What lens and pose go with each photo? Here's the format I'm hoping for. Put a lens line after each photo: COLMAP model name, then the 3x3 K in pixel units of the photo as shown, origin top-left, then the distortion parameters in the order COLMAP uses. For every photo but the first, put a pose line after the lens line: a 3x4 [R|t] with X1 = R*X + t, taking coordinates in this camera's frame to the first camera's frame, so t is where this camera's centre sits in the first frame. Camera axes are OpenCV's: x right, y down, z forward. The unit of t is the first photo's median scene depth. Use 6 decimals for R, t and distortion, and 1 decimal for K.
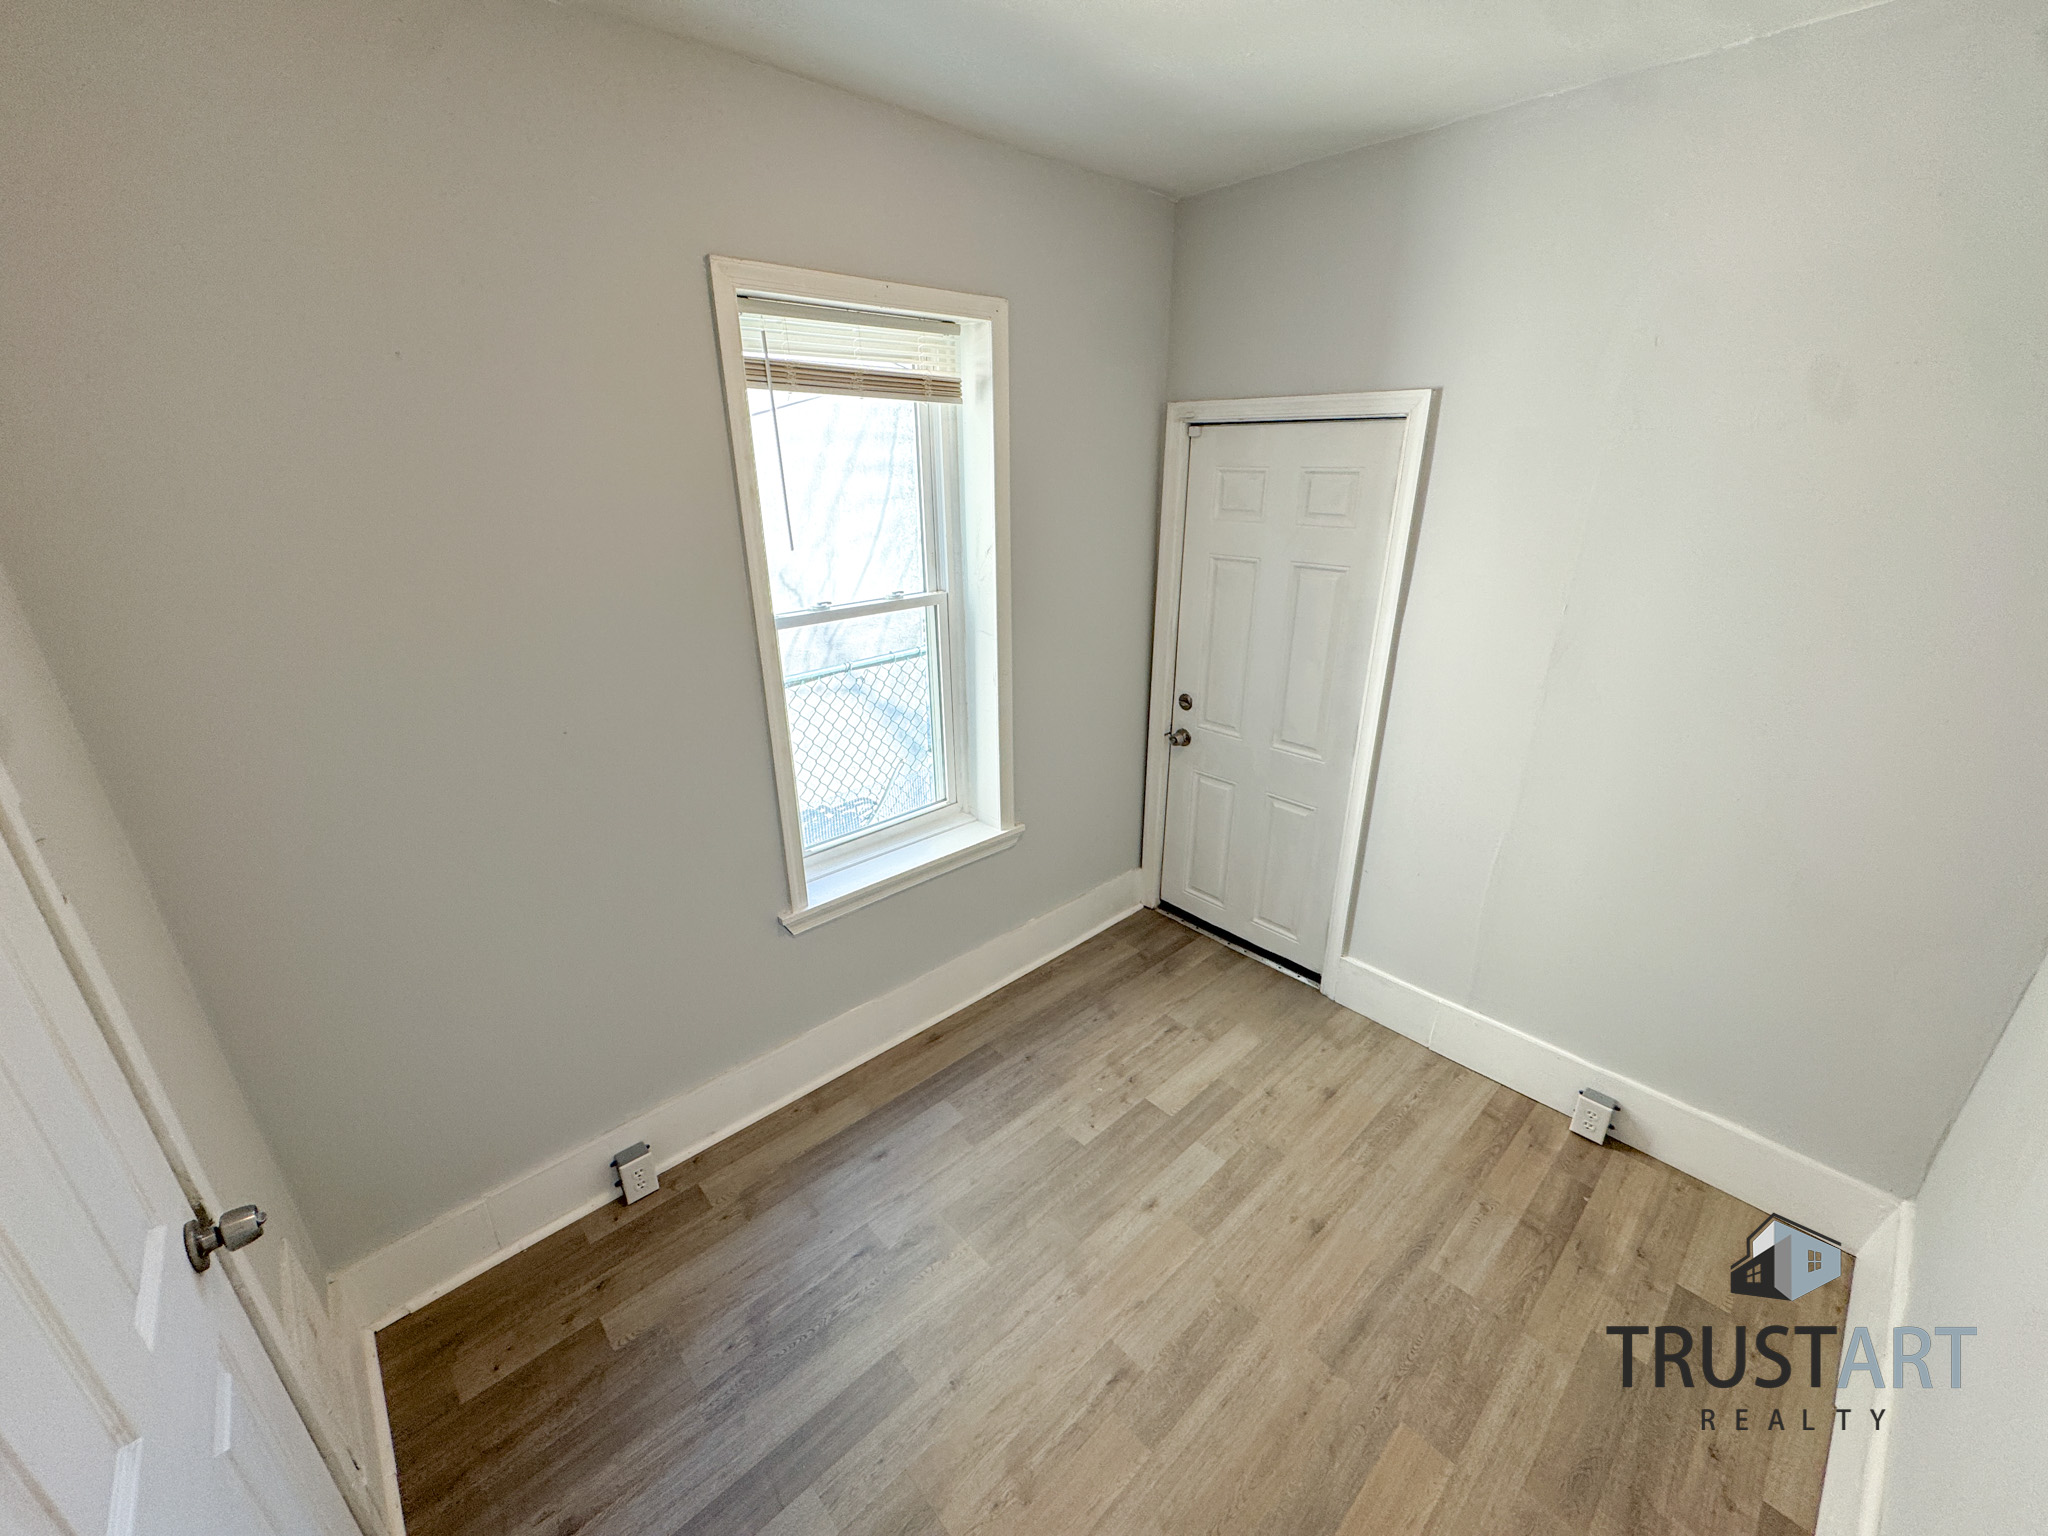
lens RADIAL K [[815.1, 0, 1034.1], [0, 815.1, 760.9], [0, 0, 1]] dist [-0.002890, 0.000242]
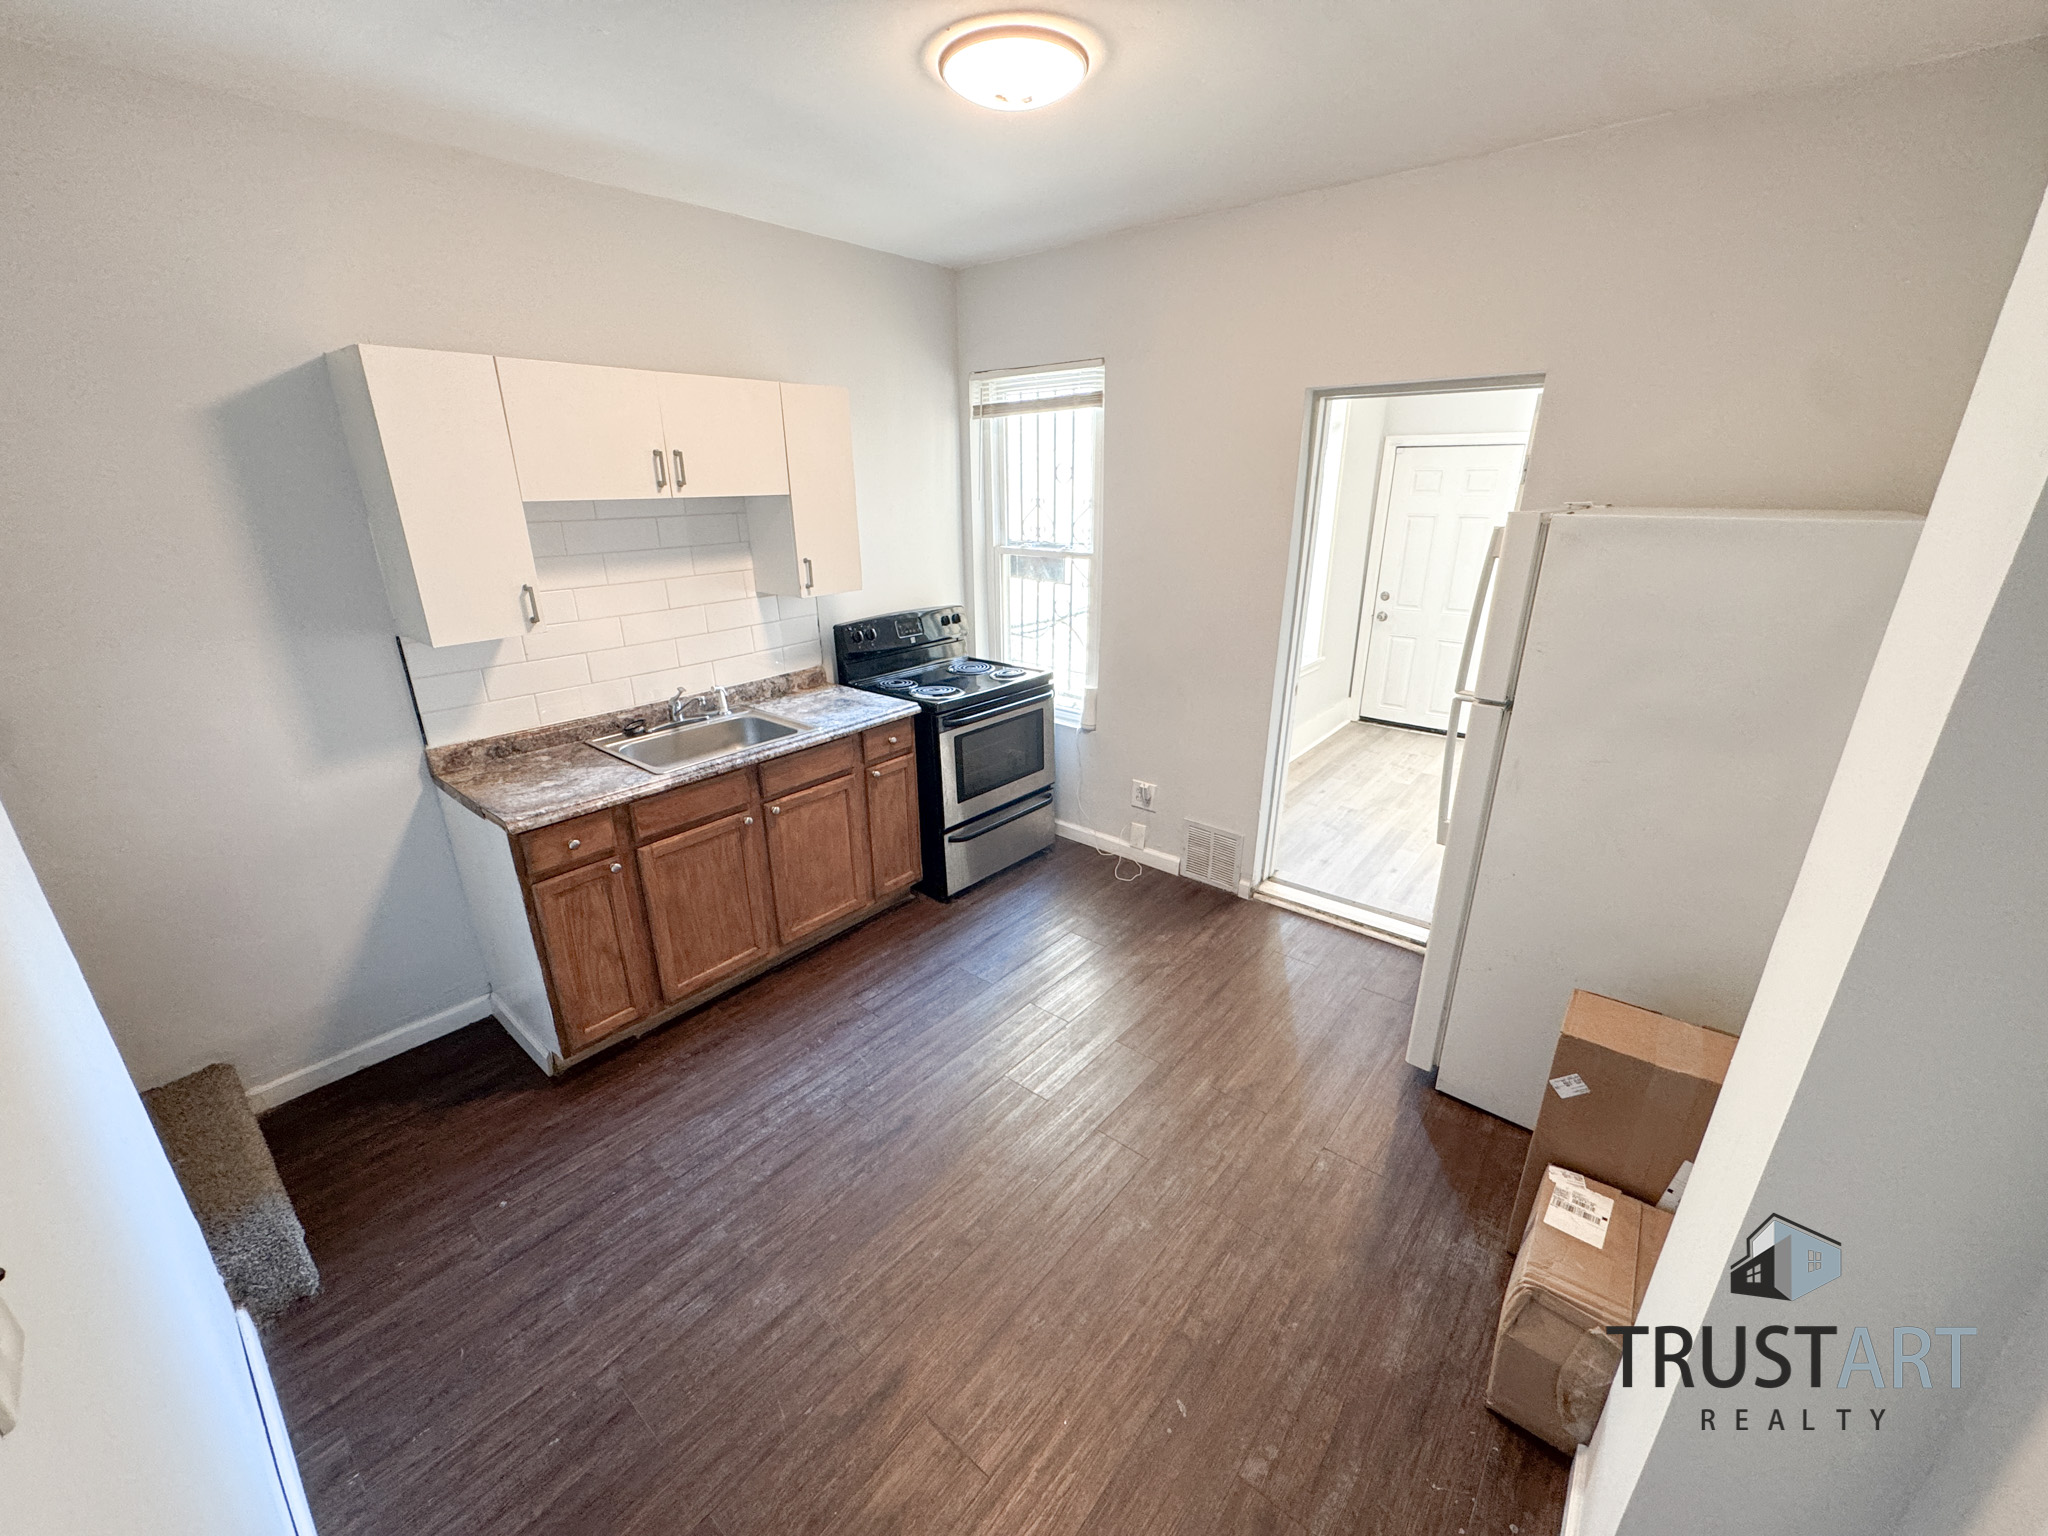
lens RADIAL K [[815.1, 0, 1020.0], [0, 815.1, 761.4], [0, 0, 1]] dist [-0.002890, 0.000242]
pose [[0.990753, -0.048303, 0.126785, -0.882322], [0.051930, 0.998326, -0.025452, 0.303887], [-0.125344, 0.031801, 0.991604, -0.709108]]
